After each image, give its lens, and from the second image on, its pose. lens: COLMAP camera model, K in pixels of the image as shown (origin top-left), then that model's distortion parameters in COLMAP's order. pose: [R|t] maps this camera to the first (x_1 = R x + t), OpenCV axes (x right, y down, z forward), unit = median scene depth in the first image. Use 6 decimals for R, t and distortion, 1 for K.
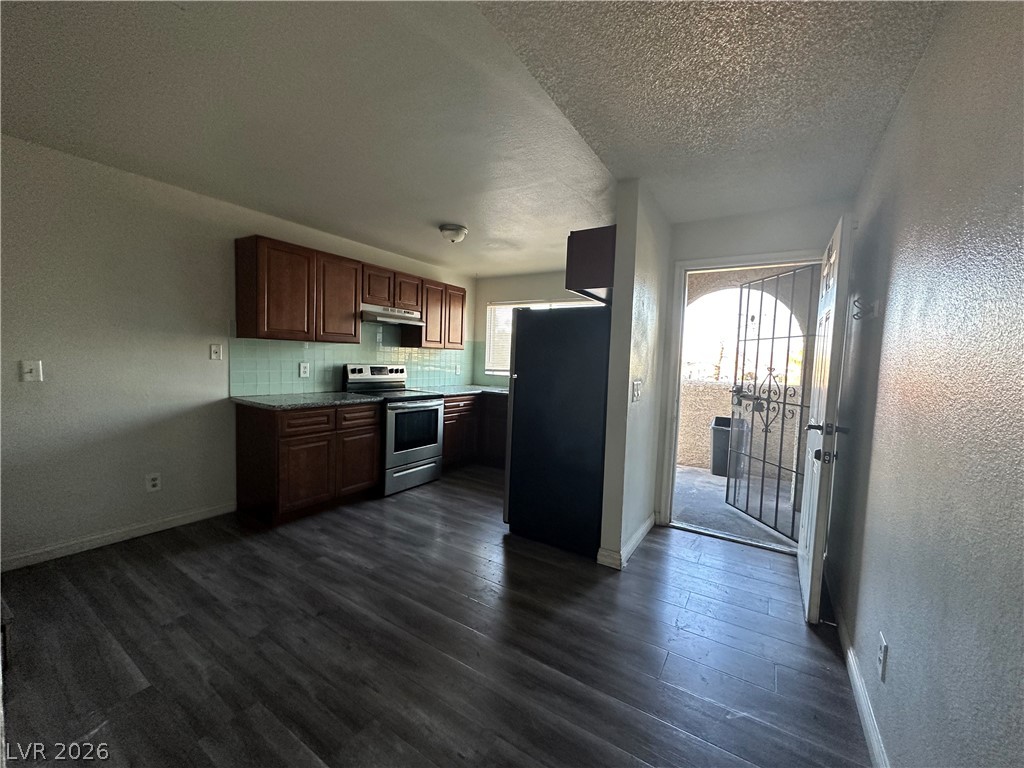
lens RADIAL K [[406.7, 0, 510.6], [0, 406.7, 382.8], [0, 0, 1]] dist [-0.002248, 0.000599]
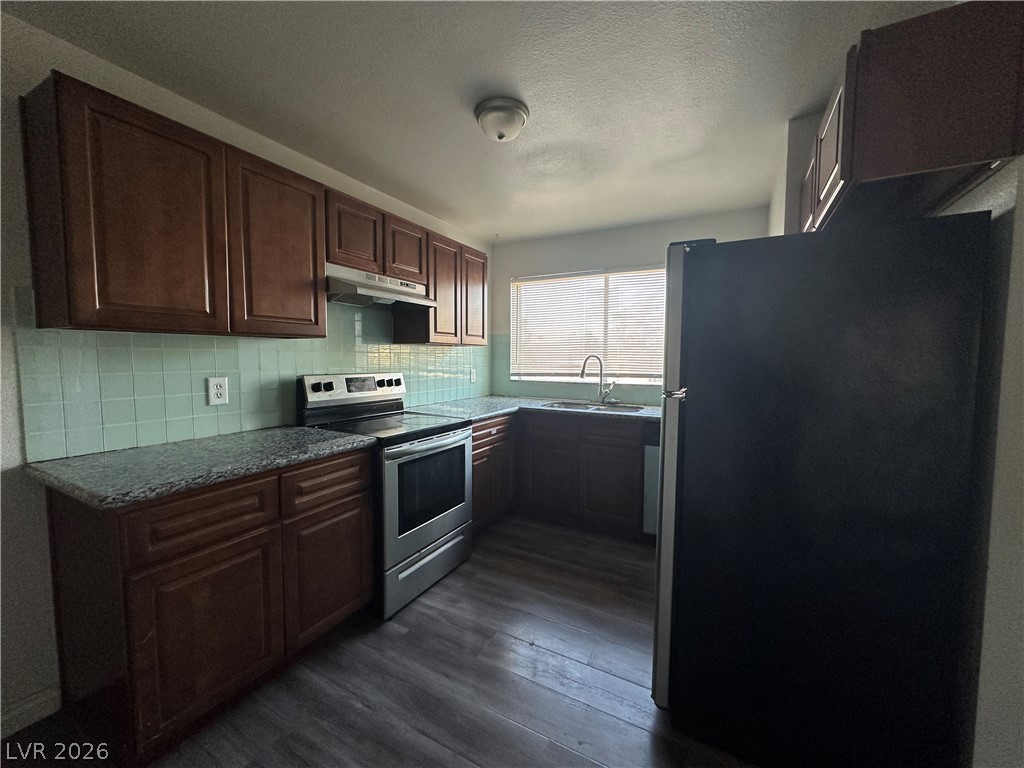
lens RADIAL K [[406.7, 0, 512.3], [0, 406.7, 383.1], [0, 0, 1]] dist [-0.002248, 0.000599]
pose [[0.996680, -0.035439, 0.073295, -0.171727], [0.035108, 0.999367, 0.005796, -0.031324], [-0.073454, -0.003204, 0.997293, 0.458815]]
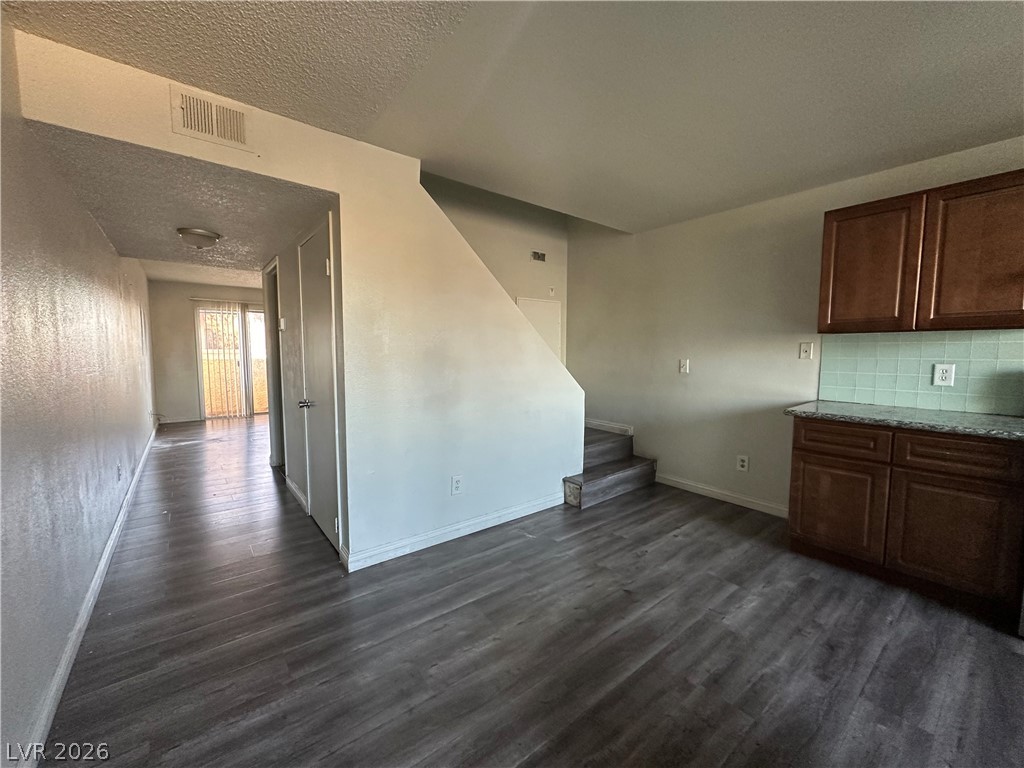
lens RADIAL K [[406.7, 0, 510.1], [0, 406.7, 380.3], [0, 0, 1]] dist [-0.002248, 0.000599]
pose [[-0.325533, 0.034567, -0.944899, 0.341917], [-0.068004, 0.995888, 0.059861, -0.014254], [0.943082, 0.083744, -0.321843, 0.558804]]
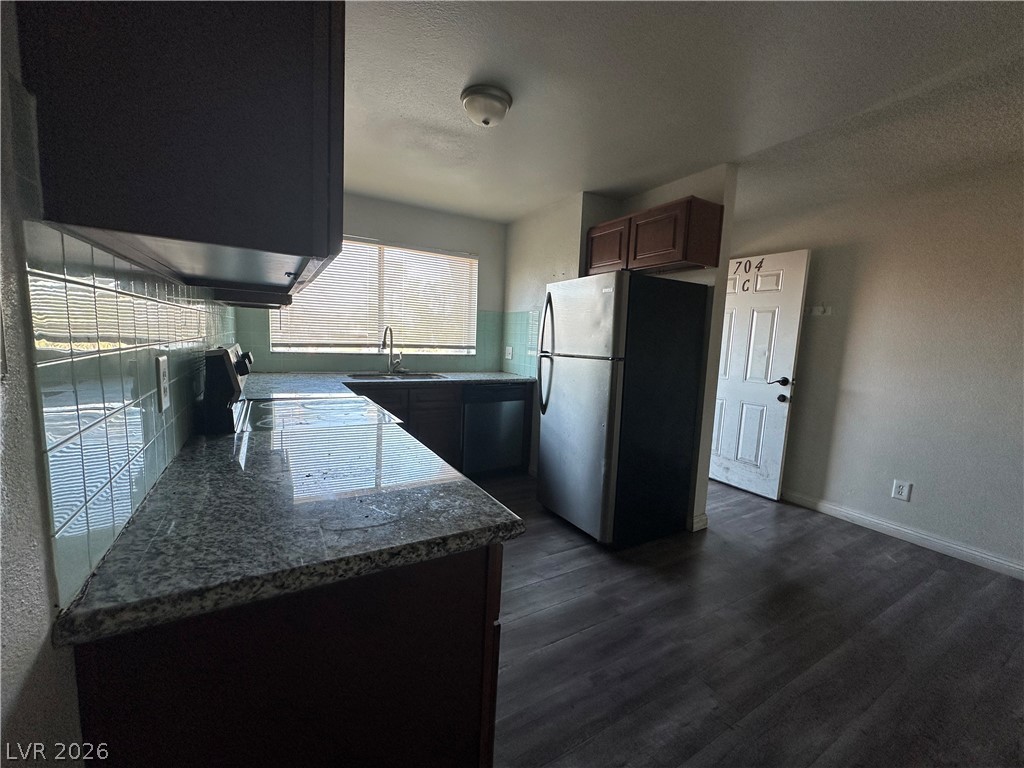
lens RADIAL K [[406.7, 0, 506.4], [0, 406.7, 385.0], [0, 0, 1]] dist [-0.002248, 0.000599]
pose [[0.455643, -0.123671, 0.881530, -0.643192], [0.025290, 0.991701, 0.126056, -0.060274], [-0.889803, -0.035142, 0.454989, 0.689333]]
